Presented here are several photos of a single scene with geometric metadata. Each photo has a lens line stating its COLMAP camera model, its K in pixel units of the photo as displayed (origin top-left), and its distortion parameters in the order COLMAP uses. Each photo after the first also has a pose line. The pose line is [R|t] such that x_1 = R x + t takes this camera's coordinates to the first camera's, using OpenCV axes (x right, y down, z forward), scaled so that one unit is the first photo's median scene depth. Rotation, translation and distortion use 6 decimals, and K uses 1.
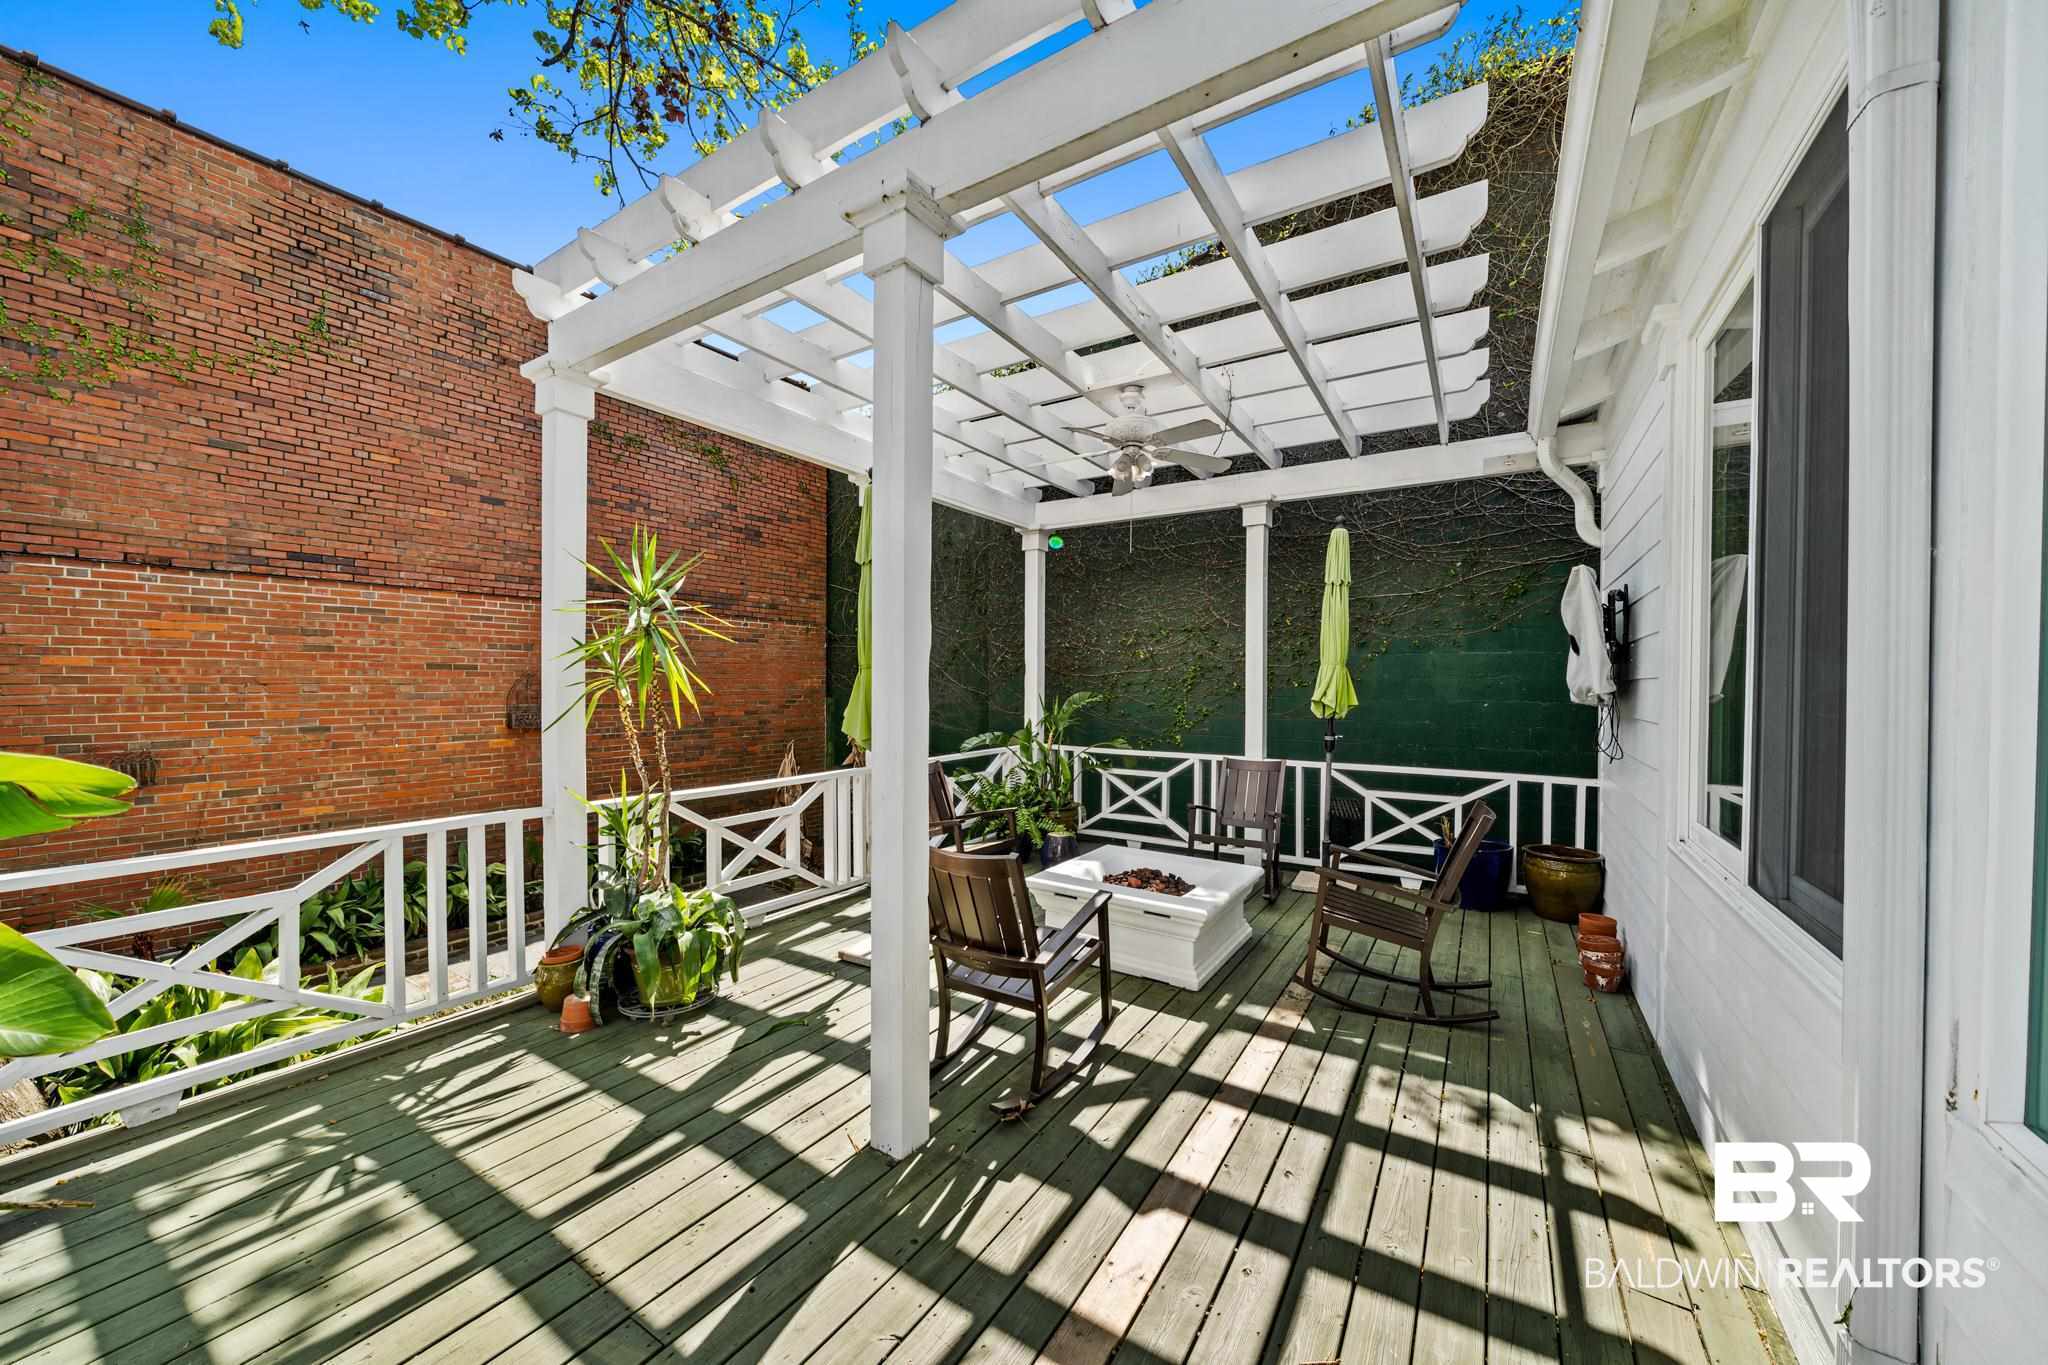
lens RADIAL K [[739.8, 0, 1021.9], [0, 739.8, 686.8], [0, 0, 1]] dist [-0.000326, 0.000019]
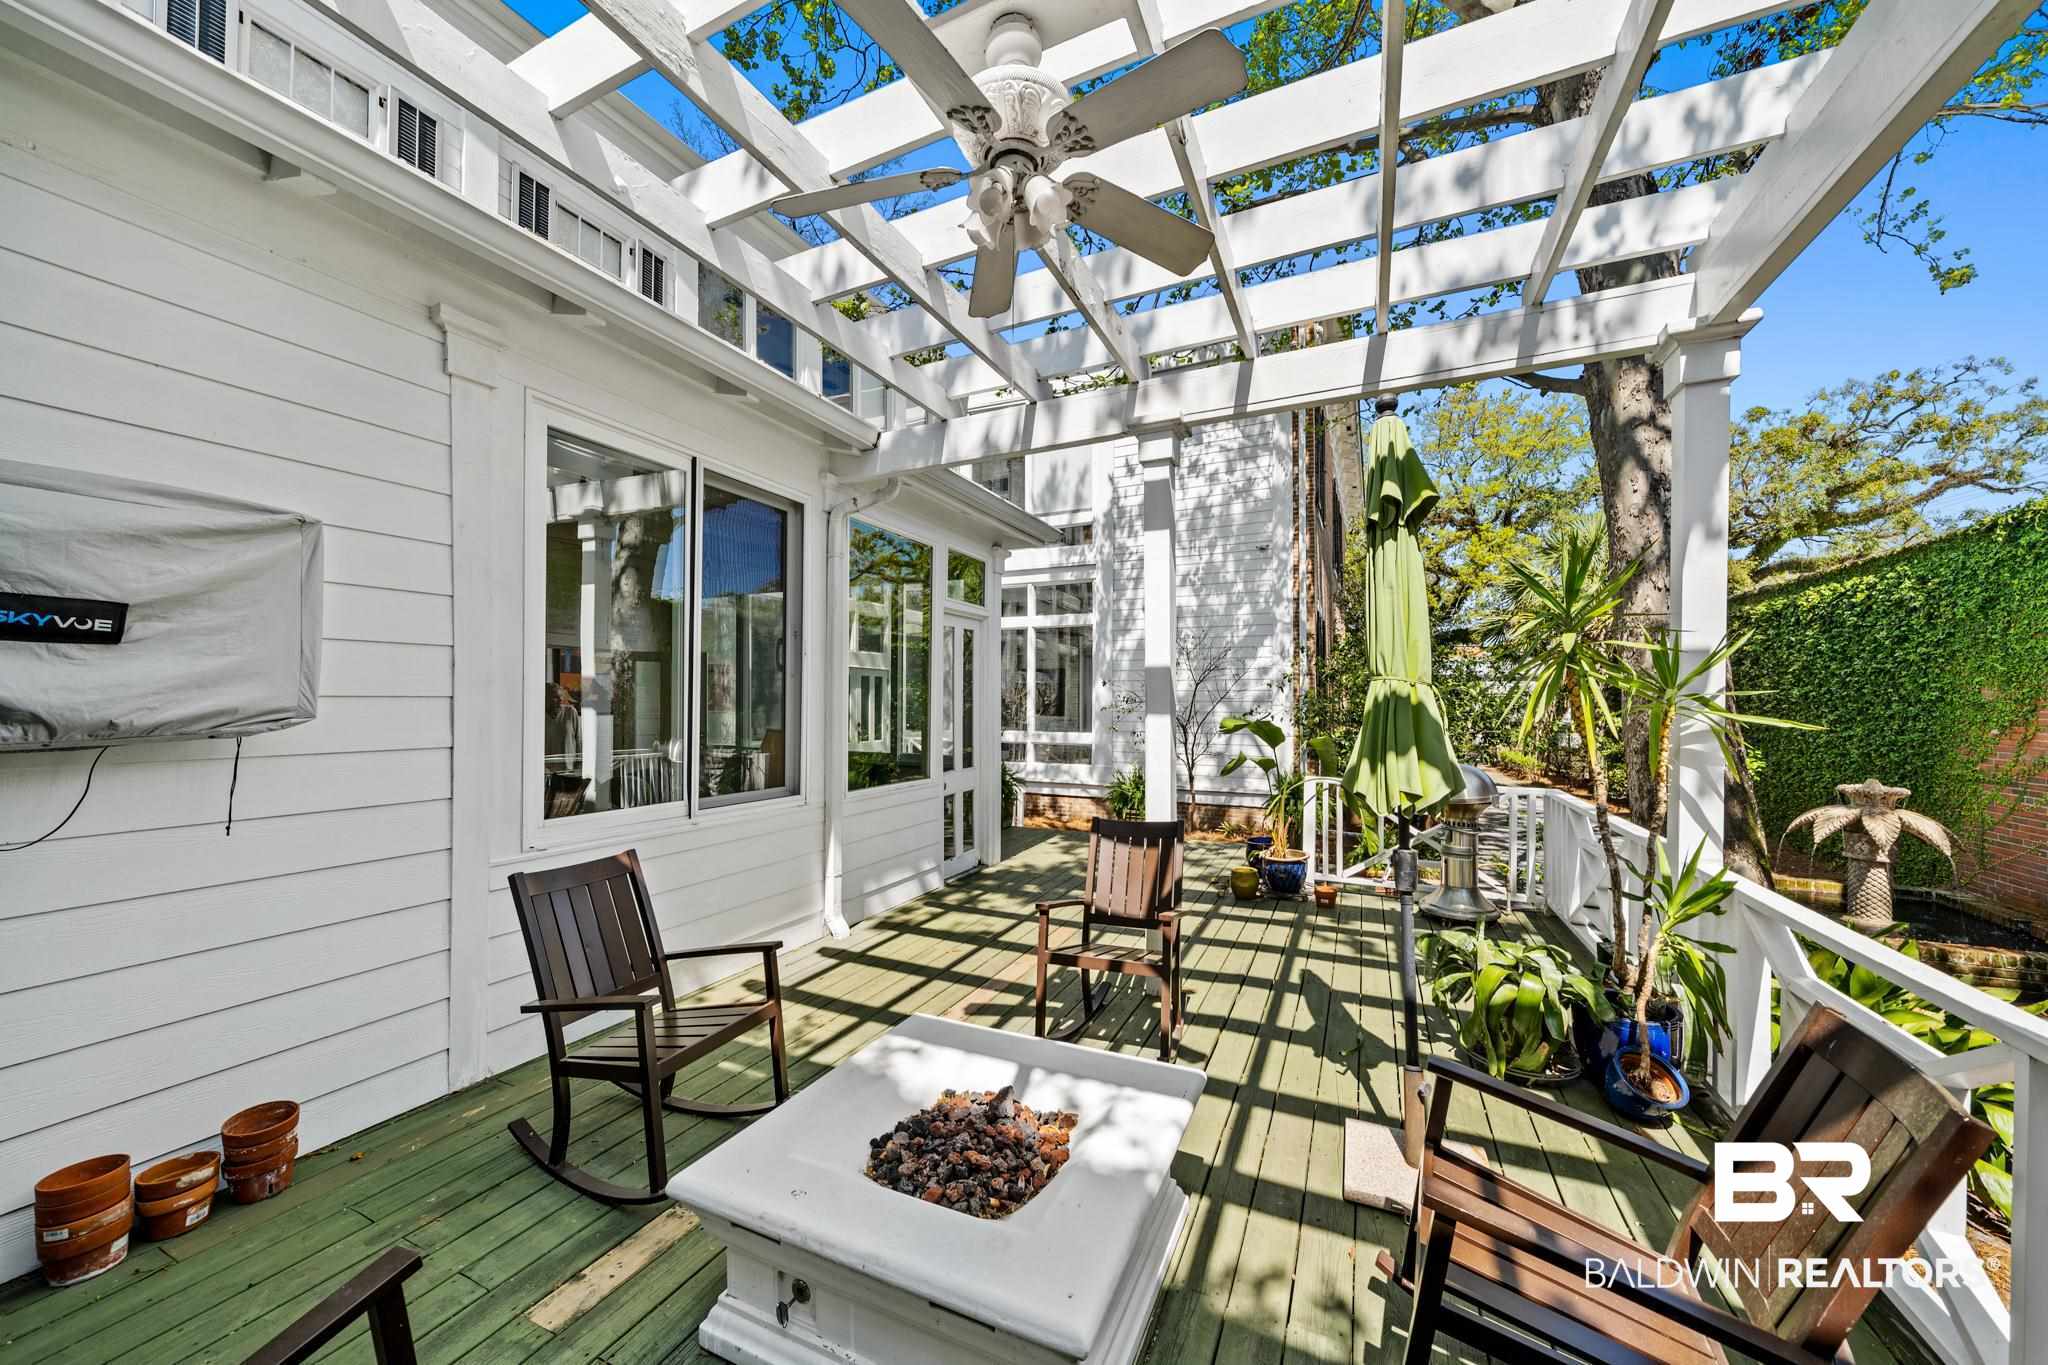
lens RADIAL K [[739.8, 0, 1020.5], [0, 739.8, 692.2], [0, 0, 1]] dist [-0.000326, 0.000019]
pose [[-0.991241, -0.004796, -0.131975, 0.333027], [-0.005002, 0.999987, 0.001233, -0.034694], [0.131968, 0.001882, -0.991252, 2.374455]]
